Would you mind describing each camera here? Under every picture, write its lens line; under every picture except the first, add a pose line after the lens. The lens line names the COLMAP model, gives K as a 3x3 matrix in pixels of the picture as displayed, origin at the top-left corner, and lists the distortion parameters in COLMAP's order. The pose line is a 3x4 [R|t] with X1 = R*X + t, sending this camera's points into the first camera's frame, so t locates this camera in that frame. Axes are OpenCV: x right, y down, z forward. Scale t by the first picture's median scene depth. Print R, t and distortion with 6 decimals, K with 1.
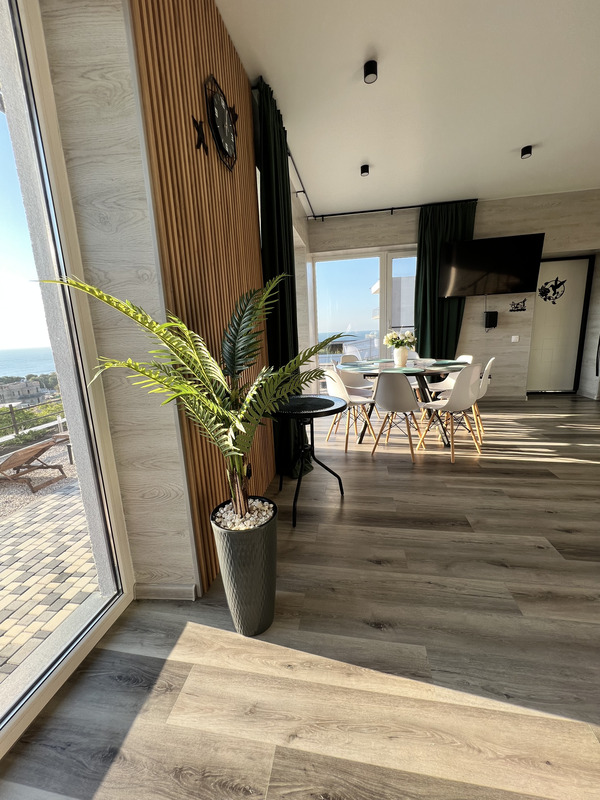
lens RADIAL K [[320.8, 0, 297.7], [0, 320.8, 401.5], [0, 0, 1]] dist [-0.001952, -0.000236]
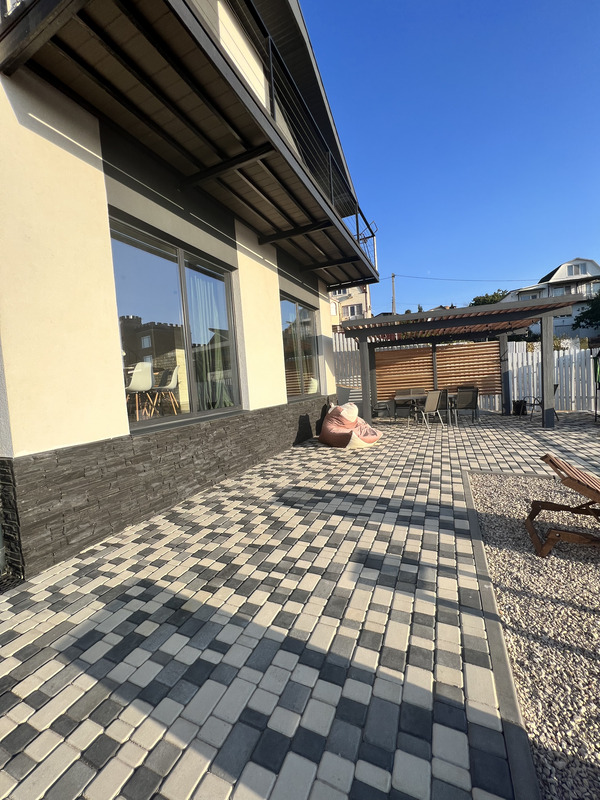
lens RADIAL K [[319.3, 0, 299.1], [0, 319.3, 397.6], [0, 0, 1]] dist [-0.003403, 0.001664]
pose [[-0.962321, 0.096540, 0.254201, -0.717576], [0.158586, 0.958656, 0.236280, -0.179983], [-0.220881, 0.267690, -0.937845, 1.925398]]
